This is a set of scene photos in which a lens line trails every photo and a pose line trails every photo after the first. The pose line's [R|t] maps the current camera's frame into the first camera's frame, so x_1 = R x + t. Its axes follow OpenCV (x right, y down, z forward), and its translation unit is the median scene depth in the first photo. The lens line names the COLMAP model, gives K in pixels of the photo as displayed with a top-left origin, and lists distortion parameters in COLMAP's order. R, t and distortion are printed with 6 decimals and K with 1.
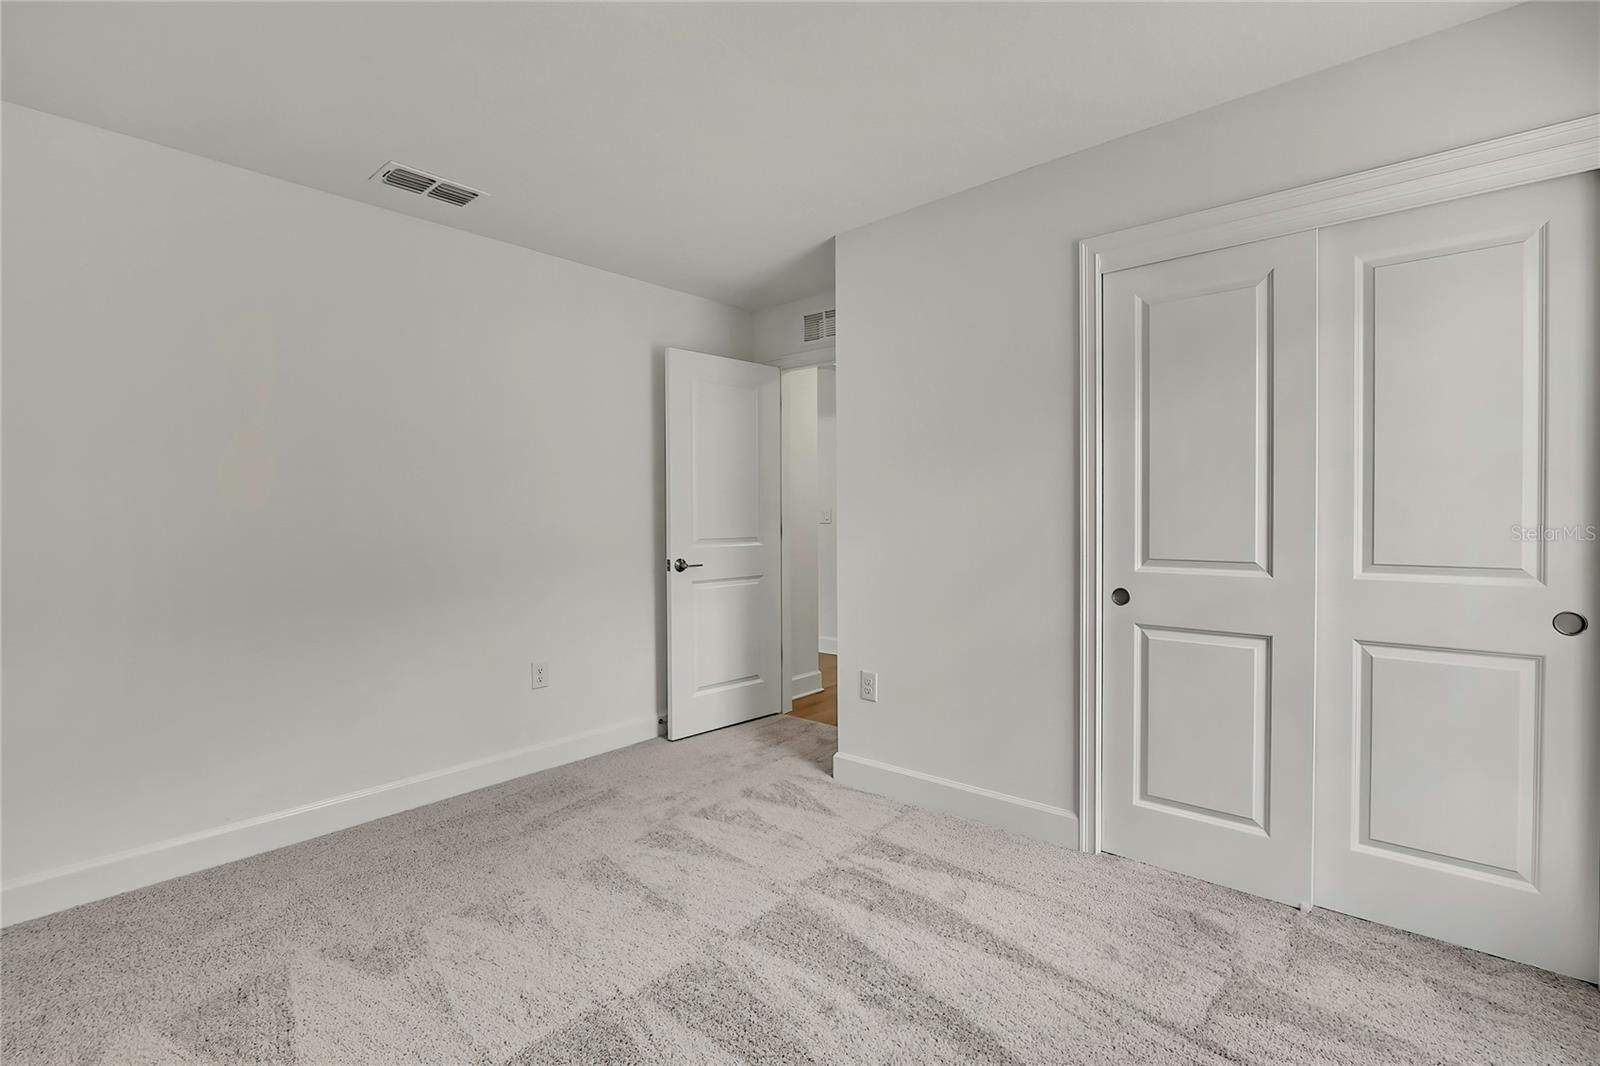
lens RADIAL K [[717.5, 0, 802.4], [0, 717.5, 526.1], [0, 0, 1]] dist [-0.015945, 0.002735]
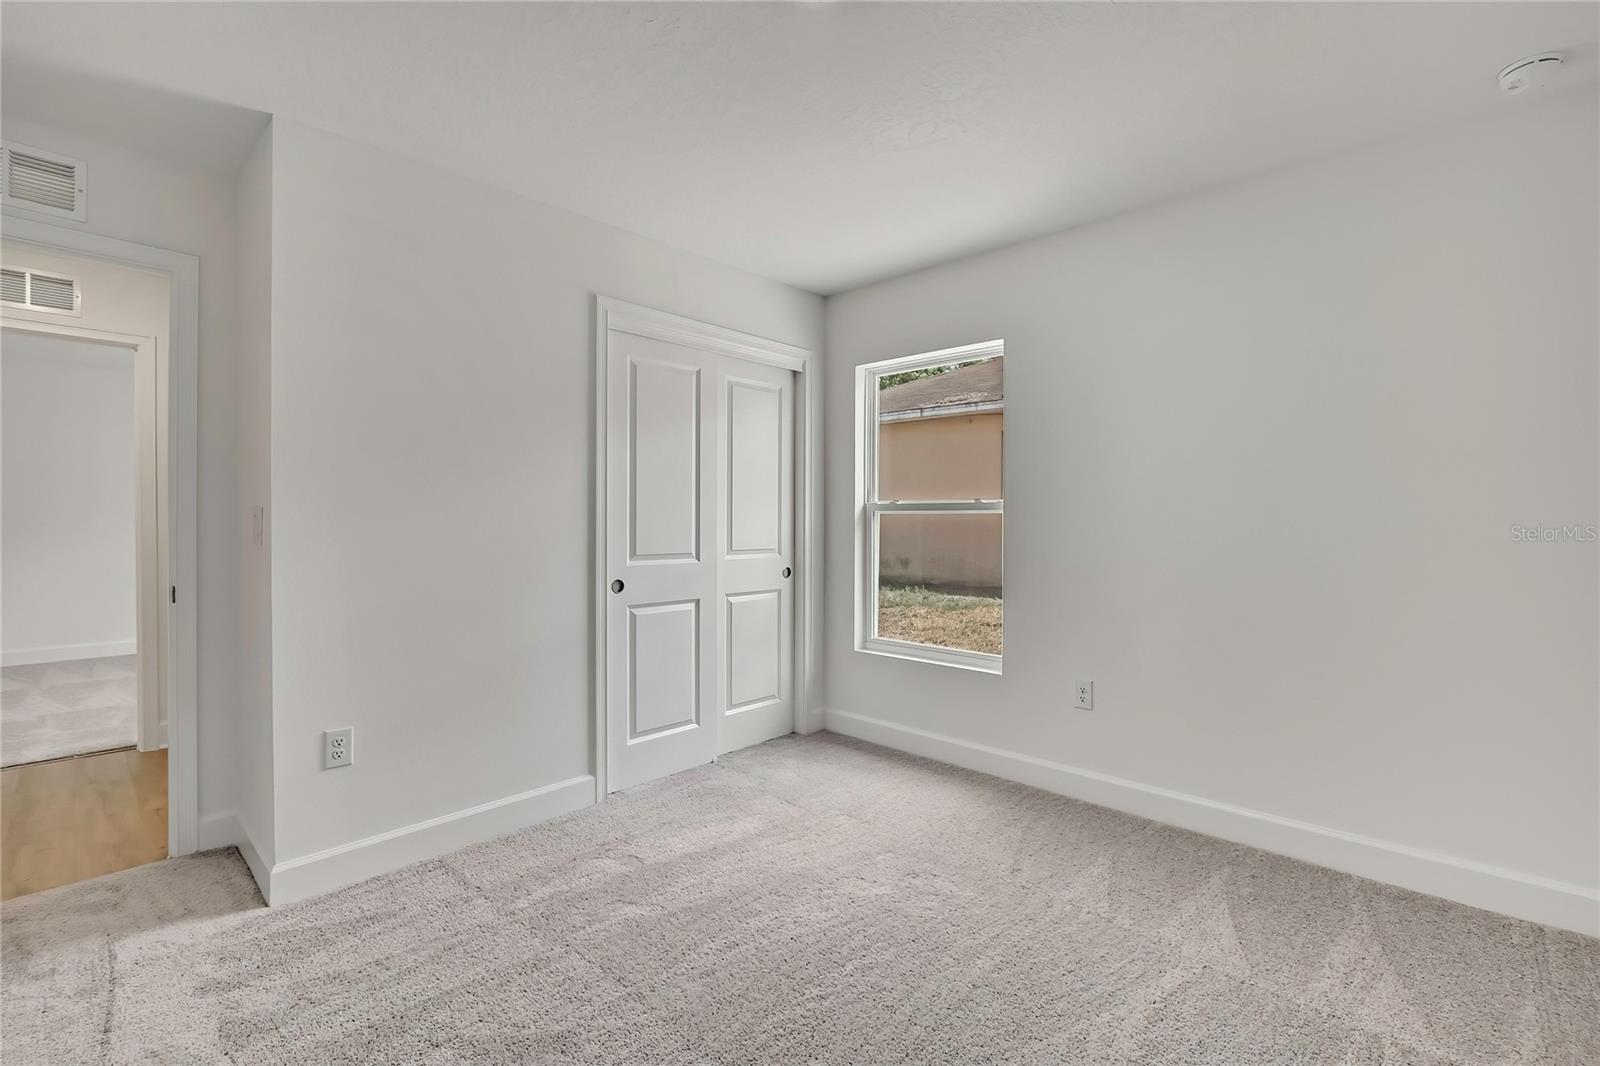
lens RADIAL K [[717.5, 0, 811.4], [0, 717.5, 525.8], [0, 0, 1]] dist [-0.015945, 0.002735]
pose [[0.029552, 0.001175, 0.999563, -0.914825], [0.014380, 0.999895, -0.001601, -0.001788], [-0.999460, 0.014421, 0.029532, 0.688077]]
